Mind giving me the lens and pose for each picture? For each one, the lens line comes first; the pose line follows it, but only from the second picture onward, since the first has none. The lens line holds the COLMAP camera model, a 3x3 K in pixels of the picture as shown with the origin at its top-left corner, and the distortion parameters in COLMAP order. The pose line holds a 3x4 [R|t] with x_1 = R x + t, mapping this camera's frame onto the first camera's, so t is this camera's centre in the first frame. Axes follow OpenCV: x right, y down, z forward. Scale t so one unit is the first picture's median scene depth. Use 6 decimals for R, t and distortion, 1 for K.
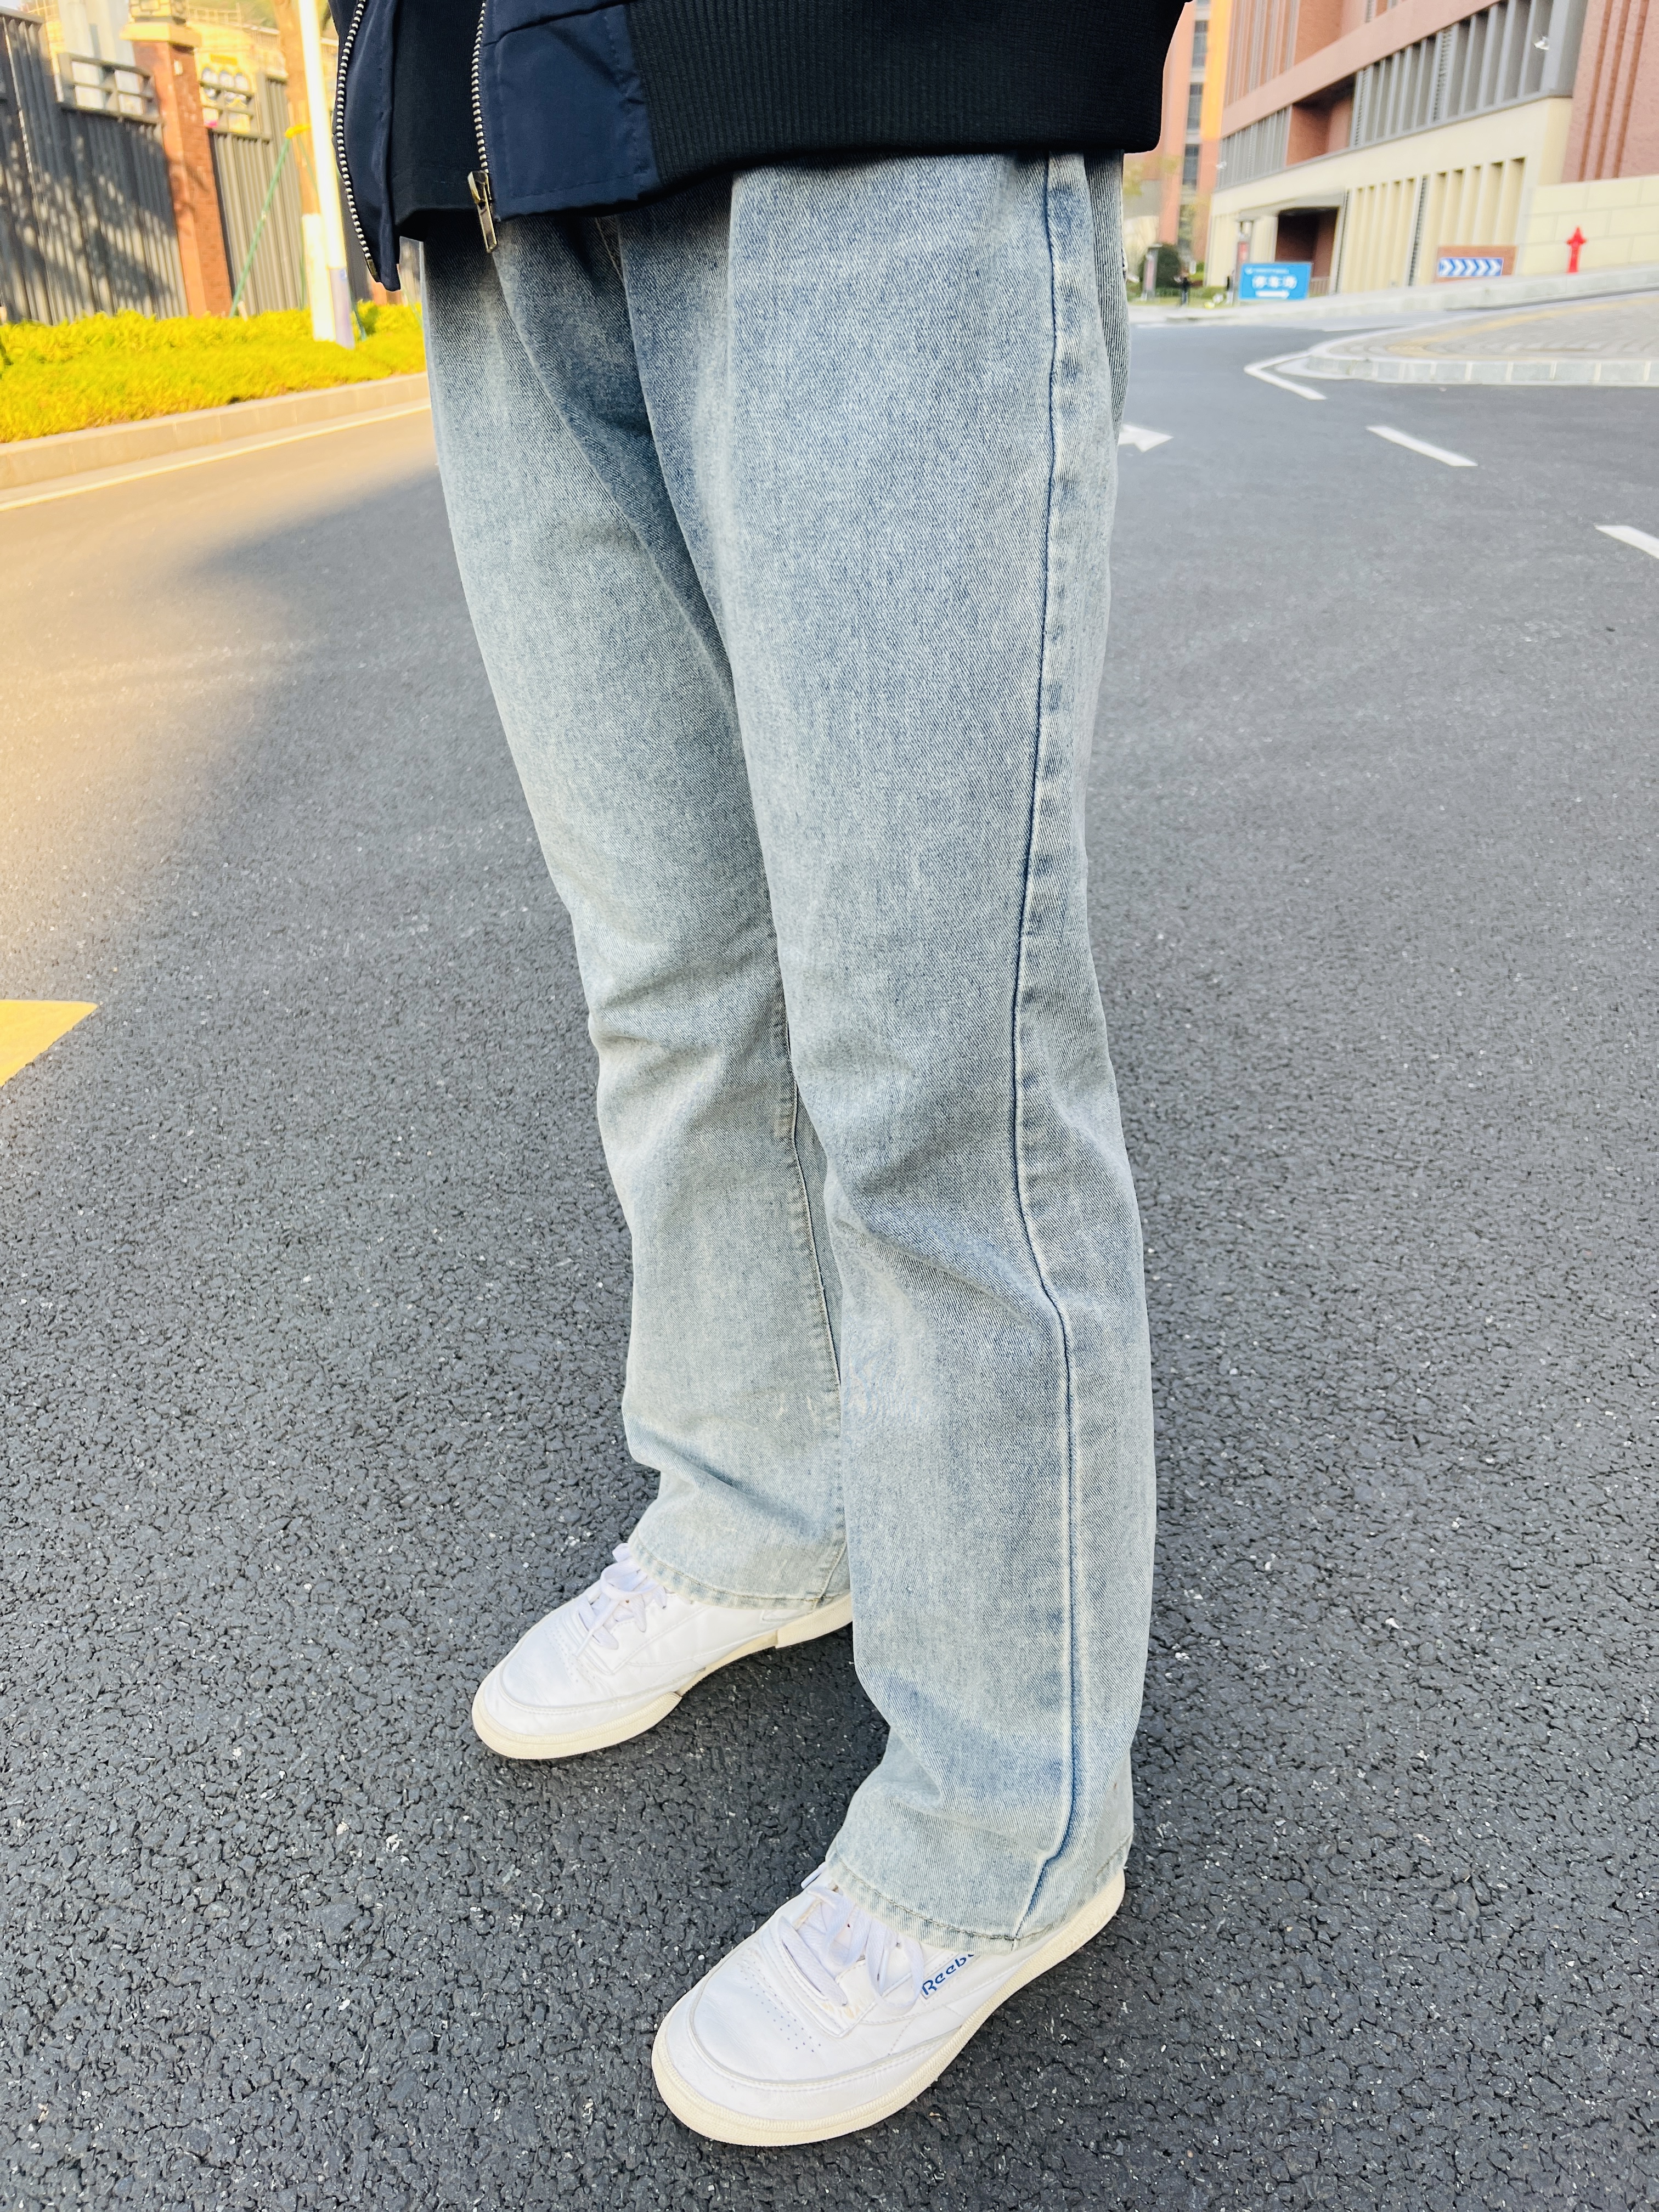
lens RADIAL K [[1626.1, 0, 841.9], [0, 1626.1, 1108.5], [0, 0, 1]] dist [0.017311, -0.028383]
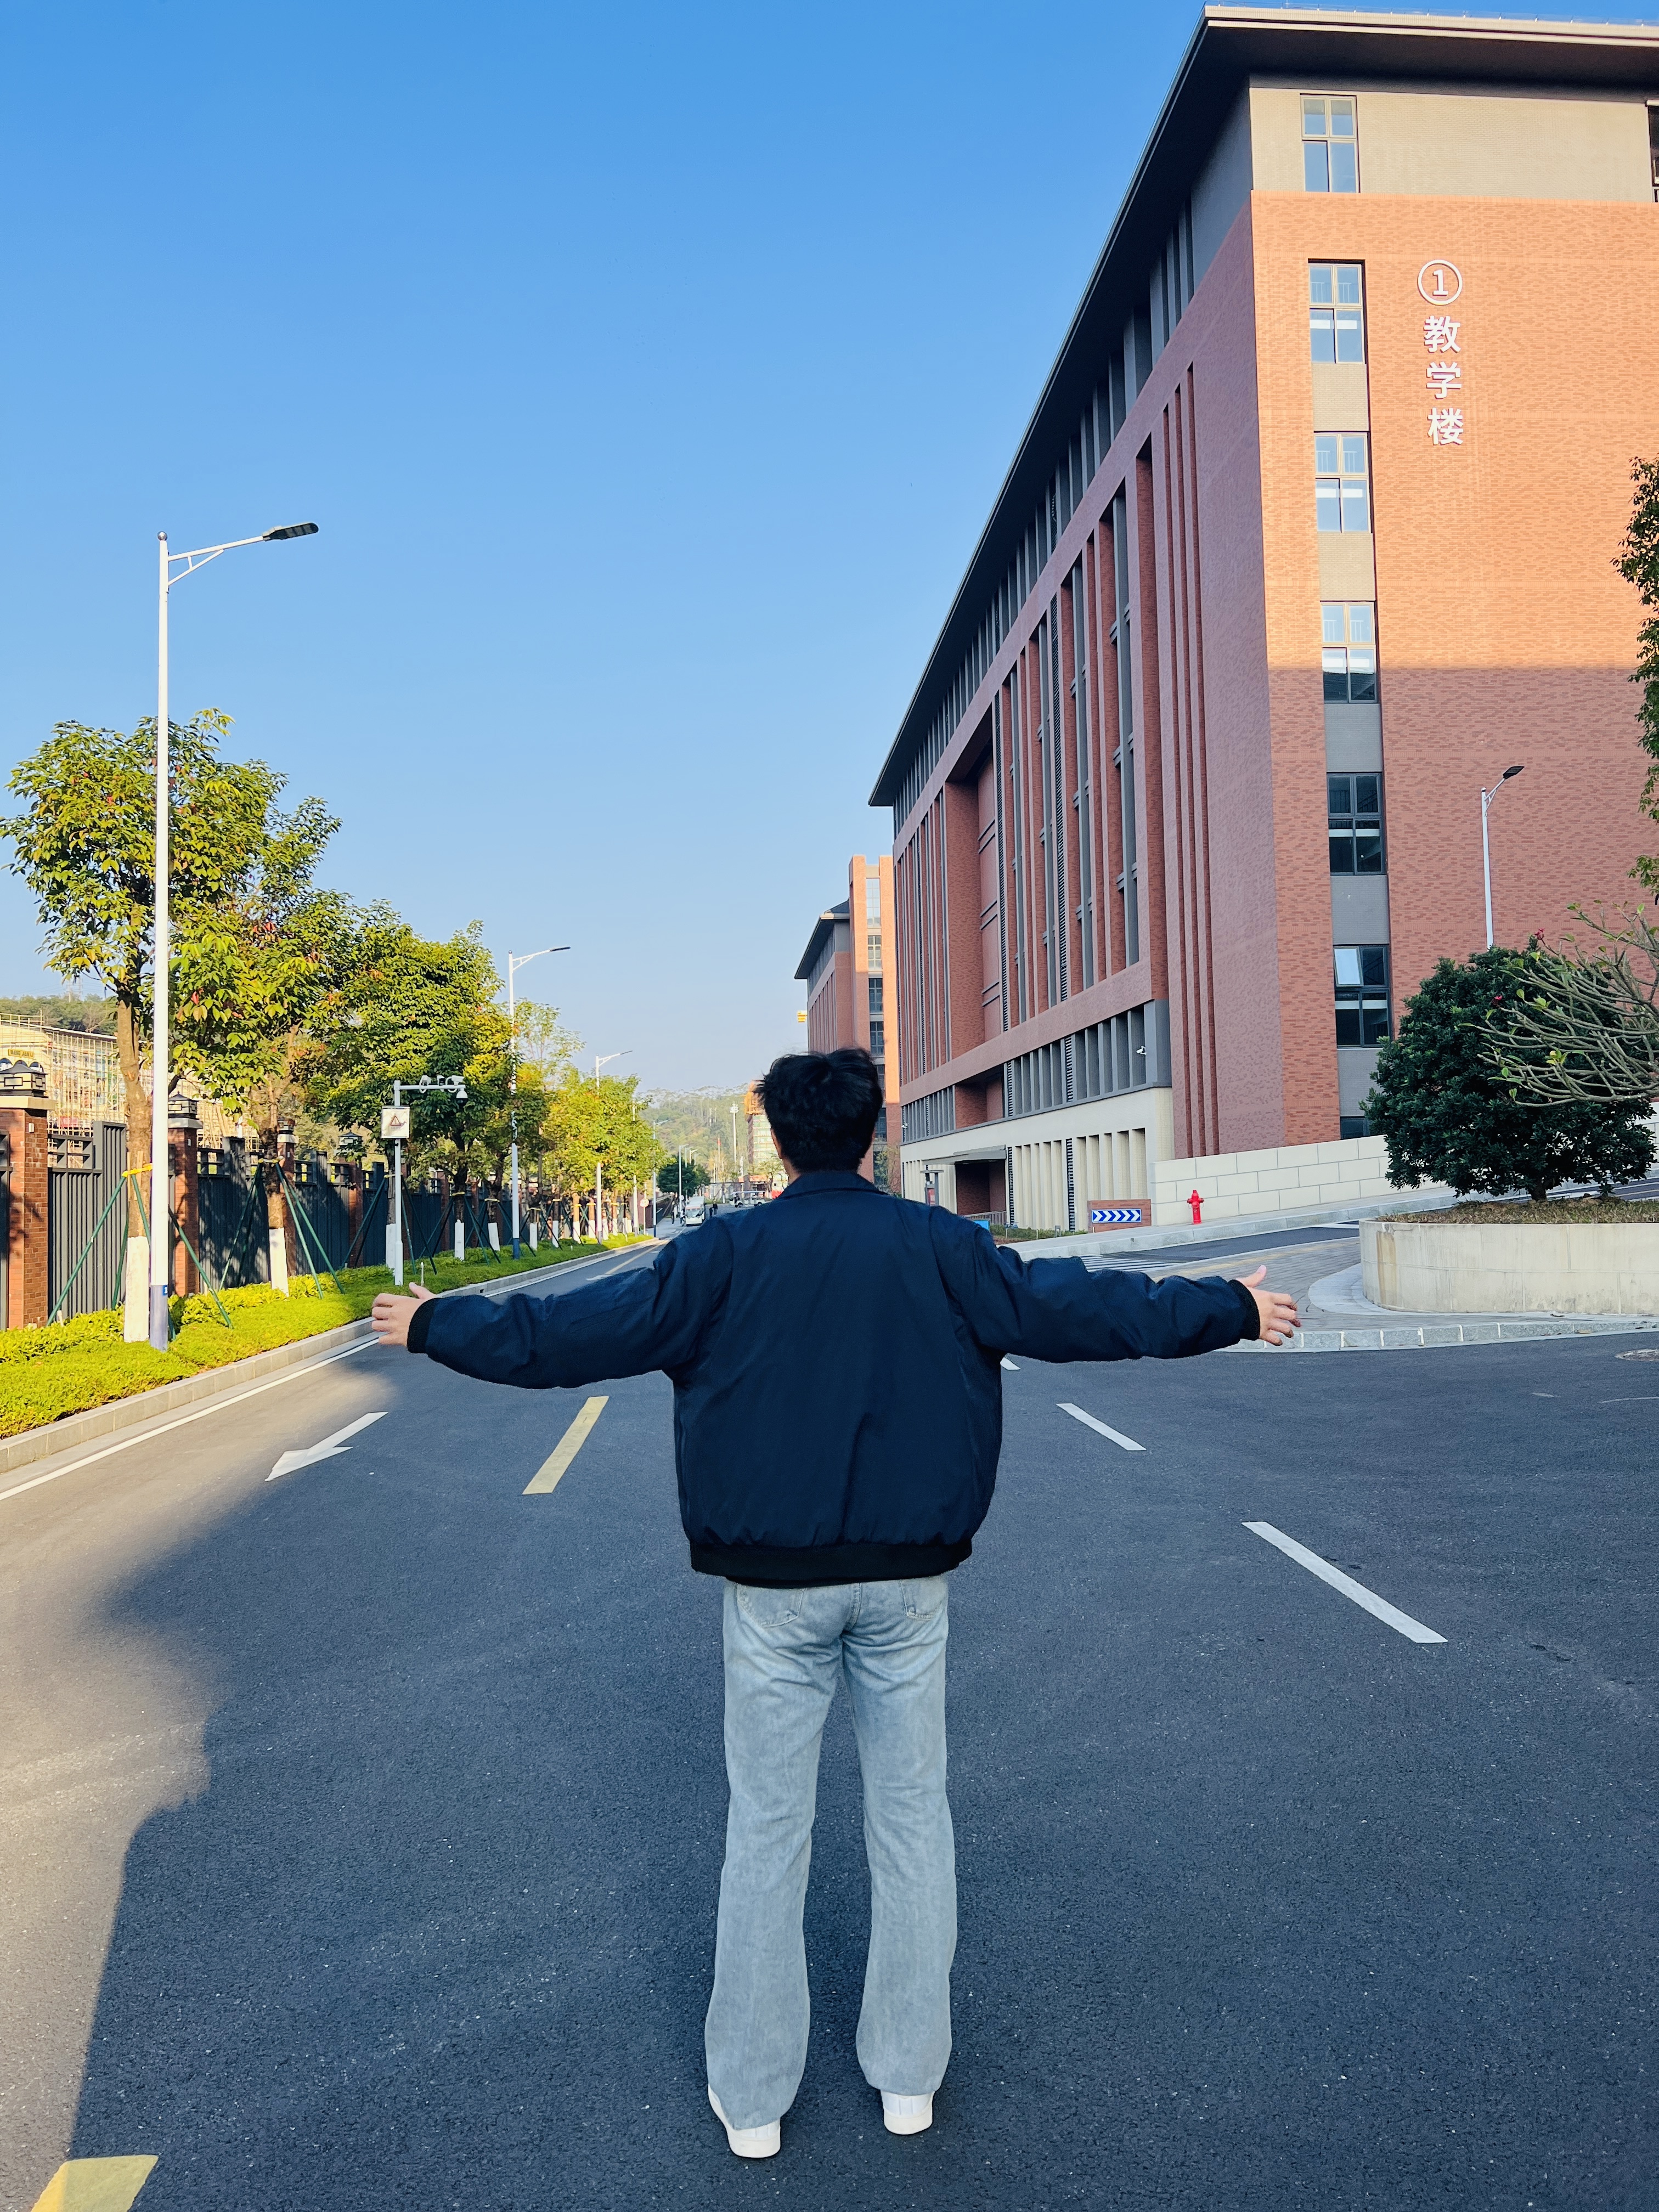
lens RADIAL K [[1626.1, 0, 841.9], [0, 1626.1, 1108.5], [0, 0, 1]] dist [0.017311, -0.028383]
pose [[0.986709, -0.017768, 0.161522, -0.027308], [0.096209, 0.864935, -0.492575, -0.020788], [-0.130954, 0.501569, 0.855149, -0.121751]]
